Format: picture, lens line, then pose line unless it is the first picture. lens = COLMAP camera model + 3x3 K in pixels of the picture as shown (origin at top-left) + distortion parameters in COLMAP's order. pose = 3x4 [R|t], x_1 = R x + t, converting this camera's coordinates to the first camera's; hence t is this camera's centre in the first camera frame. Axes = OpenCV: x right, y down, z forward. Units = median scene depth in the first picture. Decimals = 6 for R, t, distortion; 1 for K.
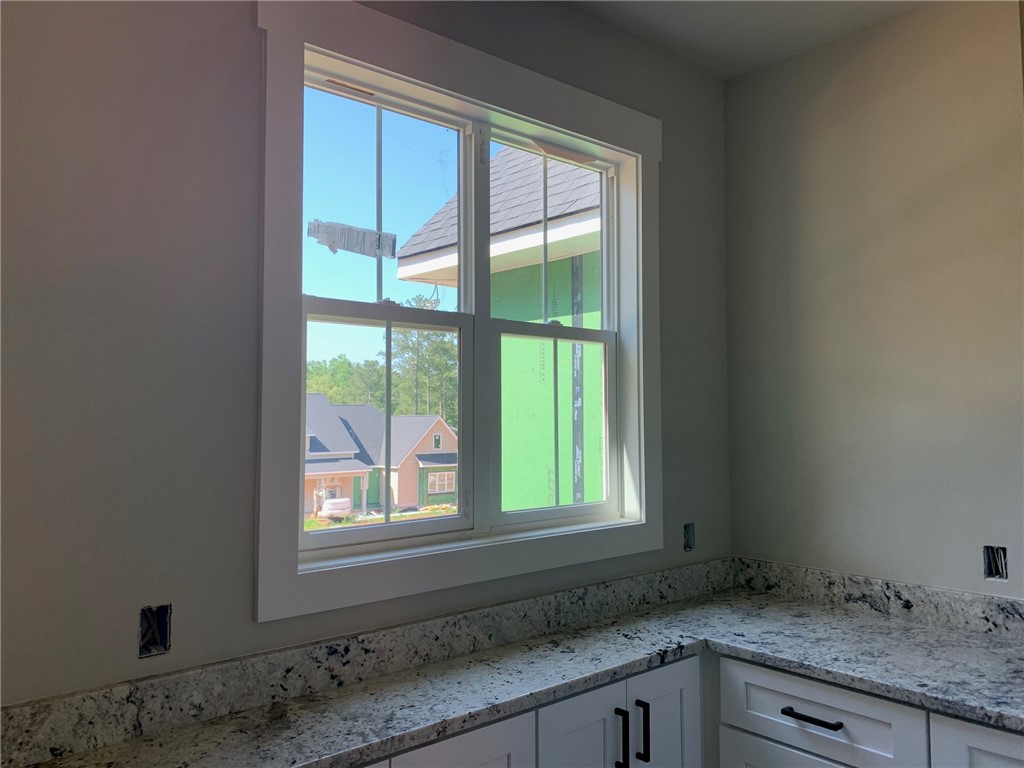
lens RADIAL K [[783.6, 0, 501.0], [0, 783.6, 379.4], [0, 0, 1]] dist [0.020772, -0.018295]
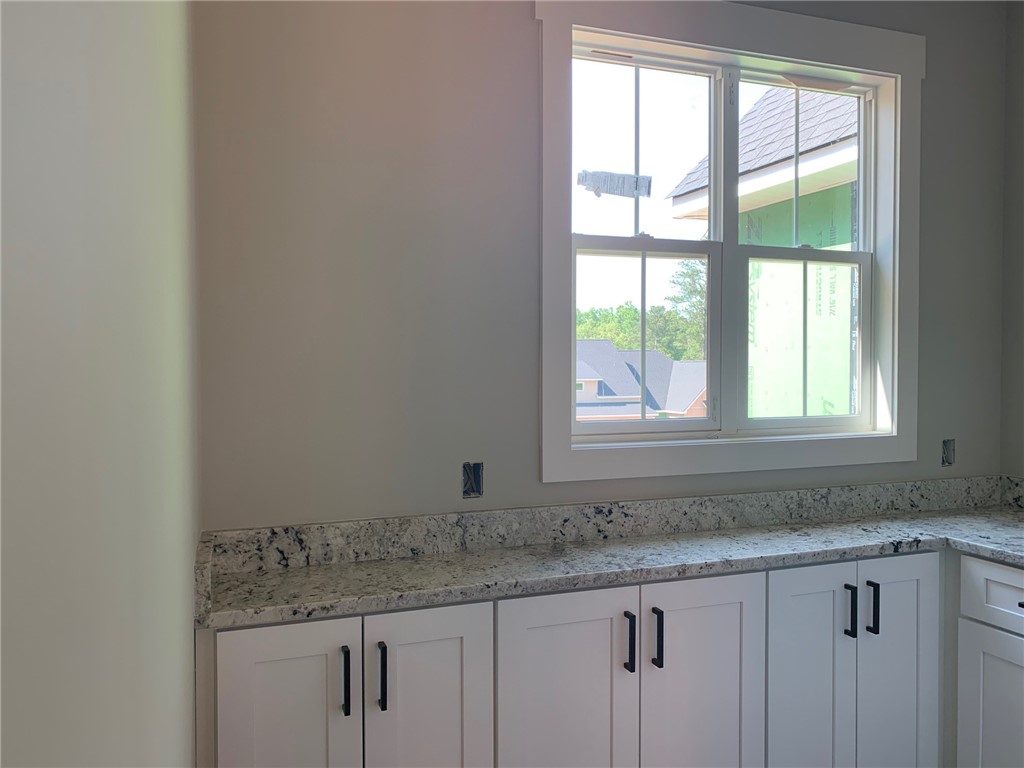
lens RADIAL K [[783.6, 0, 508.1], [0, 783.6, 389.0], [0, 0, 1]] dist [0.020772, -0.018295]
pose [[0.938553, 0.007402, -0.345054, 0.072810], [0.020663, 0.996772, 0.077586, 0.035870], [0.344515, -0.079949, 0.935370, -0.196519]]
